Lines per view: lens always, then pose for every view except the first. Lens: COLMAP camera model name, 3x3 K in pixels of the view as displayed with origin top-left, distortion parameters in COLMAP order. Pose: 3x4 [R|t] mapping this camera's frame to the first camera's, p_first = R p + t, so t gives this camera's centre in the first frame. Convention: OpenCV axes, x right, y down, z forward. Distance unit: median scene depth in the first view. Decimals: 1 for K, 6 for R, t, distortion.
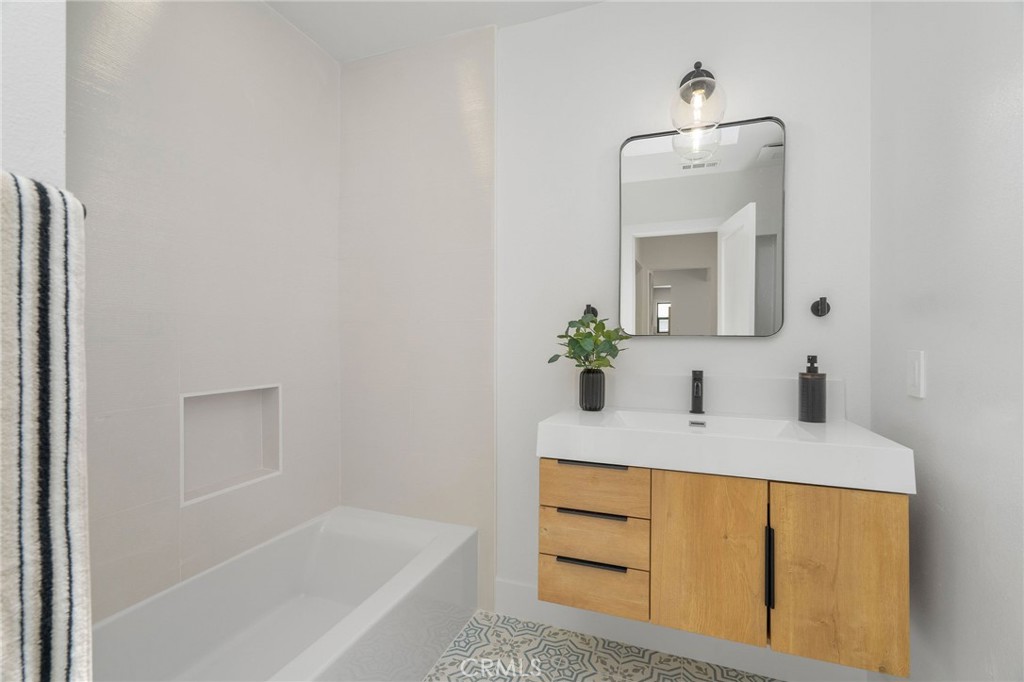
lens RADIAL K [[464.1, 0, 508.9], [0, 464.1, 346.5], [0, 0, 1]] dist [0.000456, 0.000294]
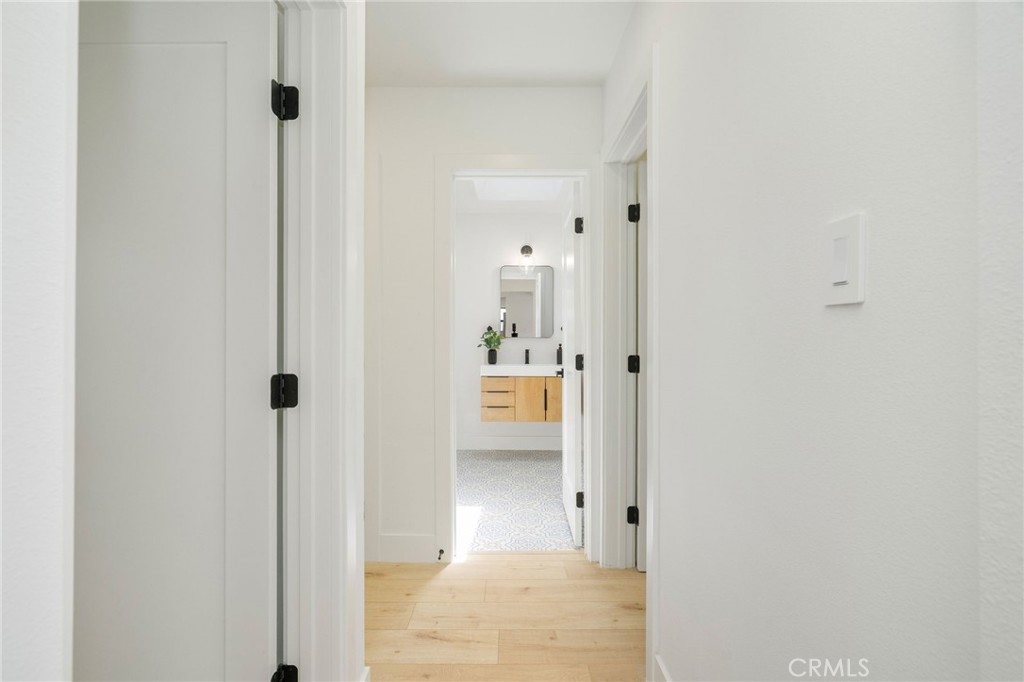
lens RADIAL K [[464.1, 0, 508.9], [0, 464.1, 346.5], [0, 0, 1]] dist [0.000456, 0.000294]
pose [[0.939583, -0.007905, 0.342230, -0.828478], [0.007375, 0.999969, 0.002850, 0.028589], [-0.342242, -0.000154, 0.939612, -2.013476]]
